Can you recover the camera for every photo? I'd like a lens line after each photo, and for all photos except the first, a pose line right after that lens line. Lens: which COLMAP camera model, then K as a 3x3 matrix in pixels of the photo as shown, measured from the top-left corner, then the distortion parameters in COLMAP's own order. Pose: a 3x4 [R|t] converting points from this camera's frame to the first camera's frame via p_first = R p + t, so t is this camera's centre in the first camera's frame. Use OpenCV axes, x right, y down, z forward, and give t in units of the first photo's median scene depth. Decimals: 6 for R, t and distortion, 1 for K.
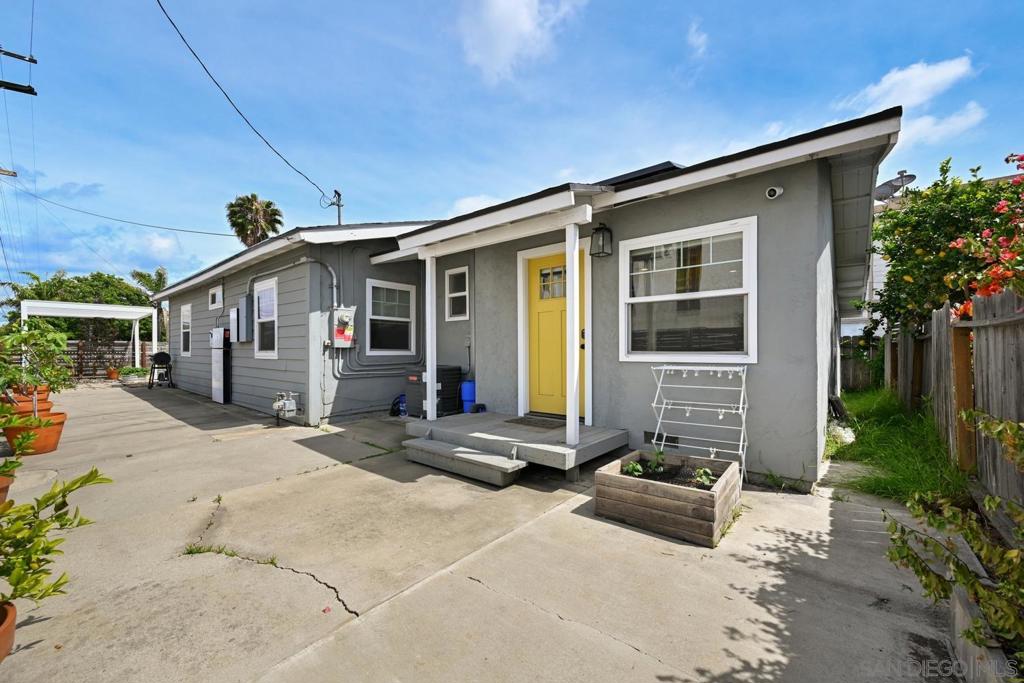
lens RADIAL K [[399.9, 0, 516.3], [0, 399.9, 343.7], [0, 0, 1]] dist [0.000857, -0.000169]
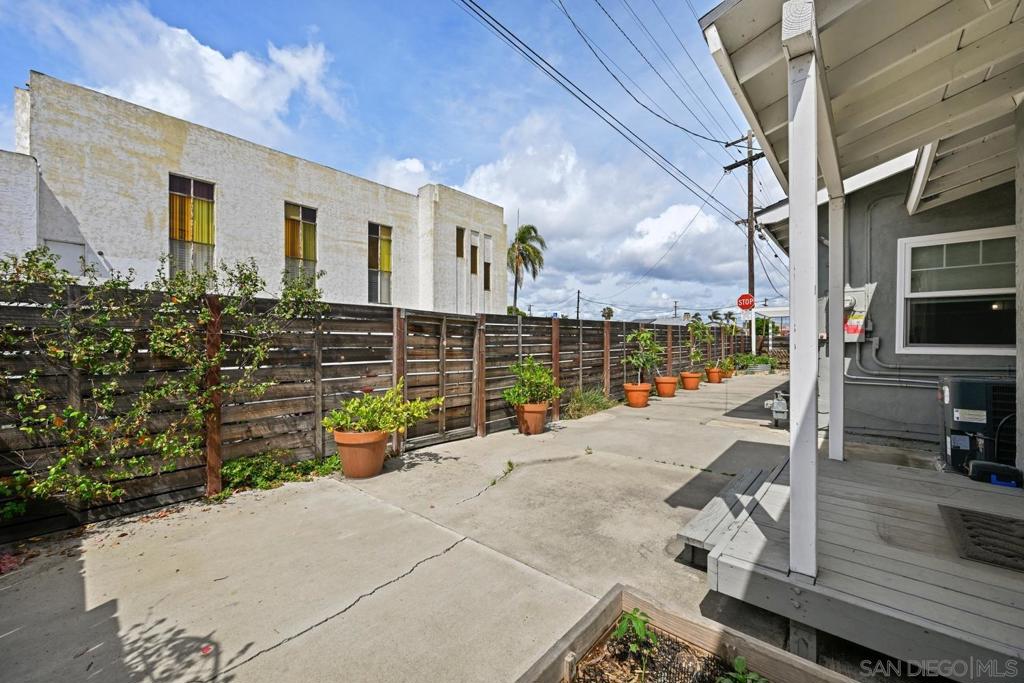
lens RADIAL K [[399.9, 0, 516.3], [0, 399.9, 343.7], [0, 0, 1]] dist [0.000857, -0.000169]
pose [[-0.017780, 0.005442, -0.999827, 0.557786], [0.011989, 0.999914, 0.005229, 0.001799], [0.999770, -0.011894, -0.017844, 0.680433]]
